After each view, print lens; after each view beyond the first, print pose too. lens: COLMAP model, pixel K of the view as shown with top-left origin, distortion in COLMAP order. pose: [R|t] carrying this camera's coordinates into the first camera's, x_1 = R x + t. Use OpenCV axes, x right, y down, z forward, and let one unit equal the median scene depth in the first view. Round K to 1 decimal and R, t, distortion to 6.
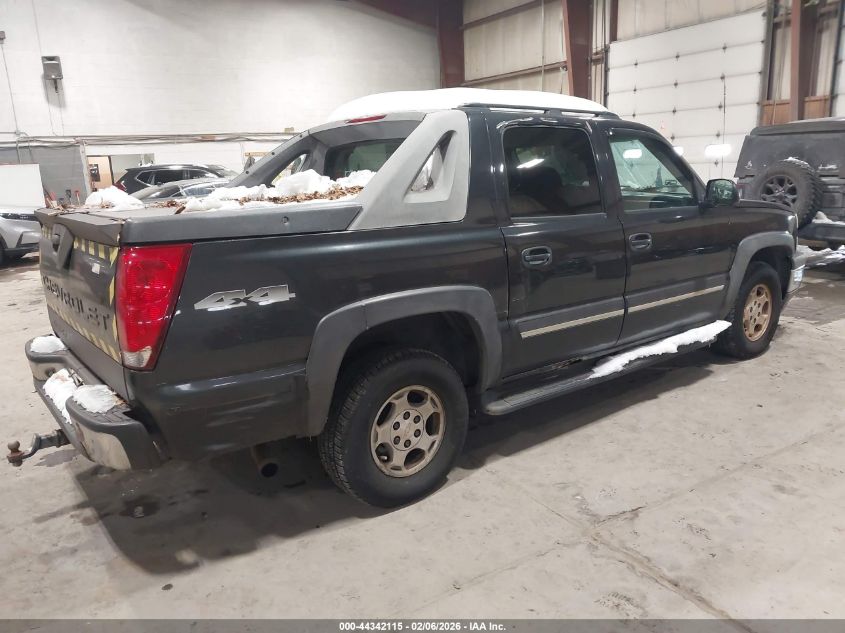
lens RADIAL K [[655.2, 0, 419.8], [0, 655.2, 319.4], [0, 0, 1]] dist [0.035716, -0.008180]
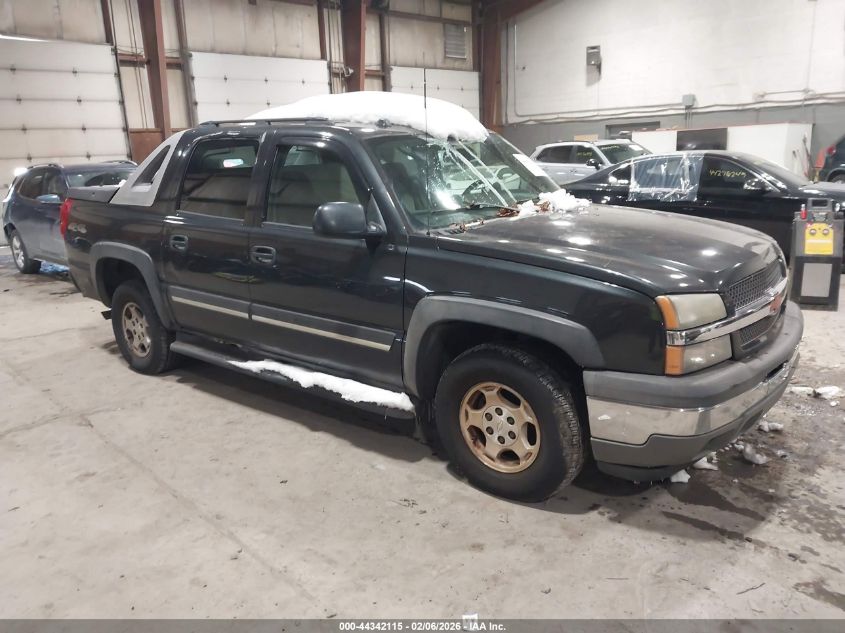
lens RADIAL K [[655.2, 0, 419.8], [0, 655.2, 319.4], [0, 0, 1]] dist [0.035716, -0.008180]
pose [[0.219570, 0.271329, -0.937107, 1.223243], [-0.196063, 0.953223, 0.230057, -0.272412], [0.955693, 0.133218, 0.262496, 0.893784]]
